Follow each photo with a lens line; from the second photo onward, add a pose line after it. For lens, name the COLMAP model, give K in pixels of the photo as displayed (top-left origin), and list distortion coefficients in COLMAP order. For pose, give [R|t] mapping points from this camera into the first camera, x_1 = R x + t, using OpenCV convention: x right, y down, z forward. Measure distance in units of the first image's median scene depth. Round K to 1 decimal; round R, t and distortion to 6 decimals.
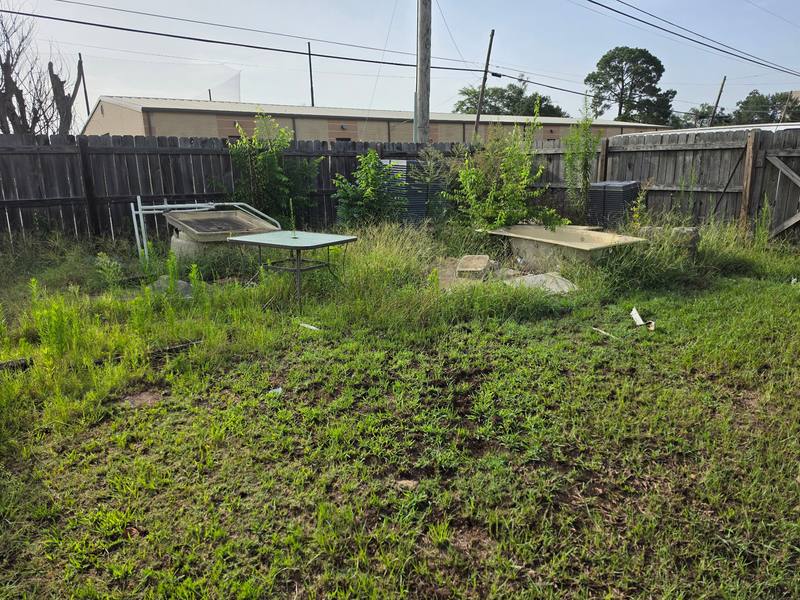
lens RADIAL K [[560.2, 0, 407.9], [0, 560.2, 299.4], [0, 0, 1]] dist [0.002102, -0.013296]
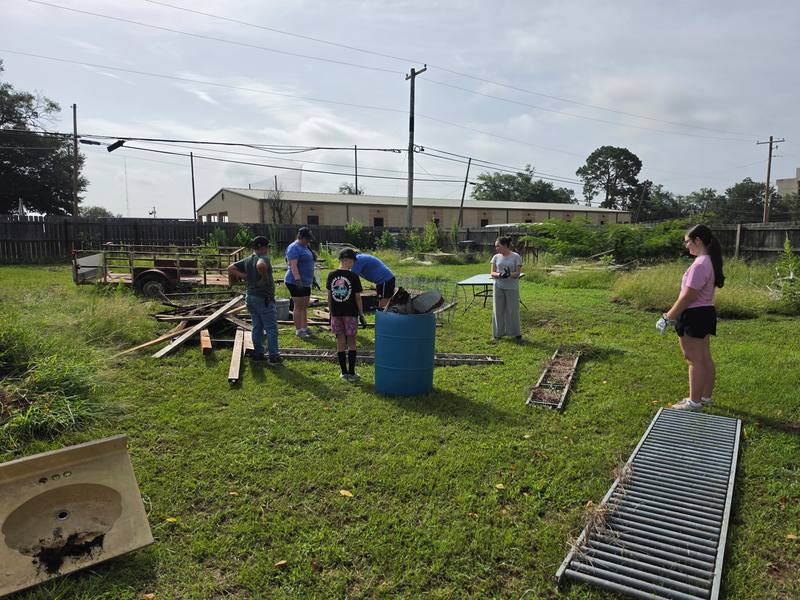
lens RADIAL K [[555.5, 0, 405.2], [0, 555.5, 307.3], [0, 0, 1]] dist [0.024810, -0.049647]
pose [[0.997969, 0.028753, -0.056840, 0.021017], [-0.034855, 0.993379, -0.109467, 0.047005], [0.053316, 0.111226, 0.992364, -0.190622]]
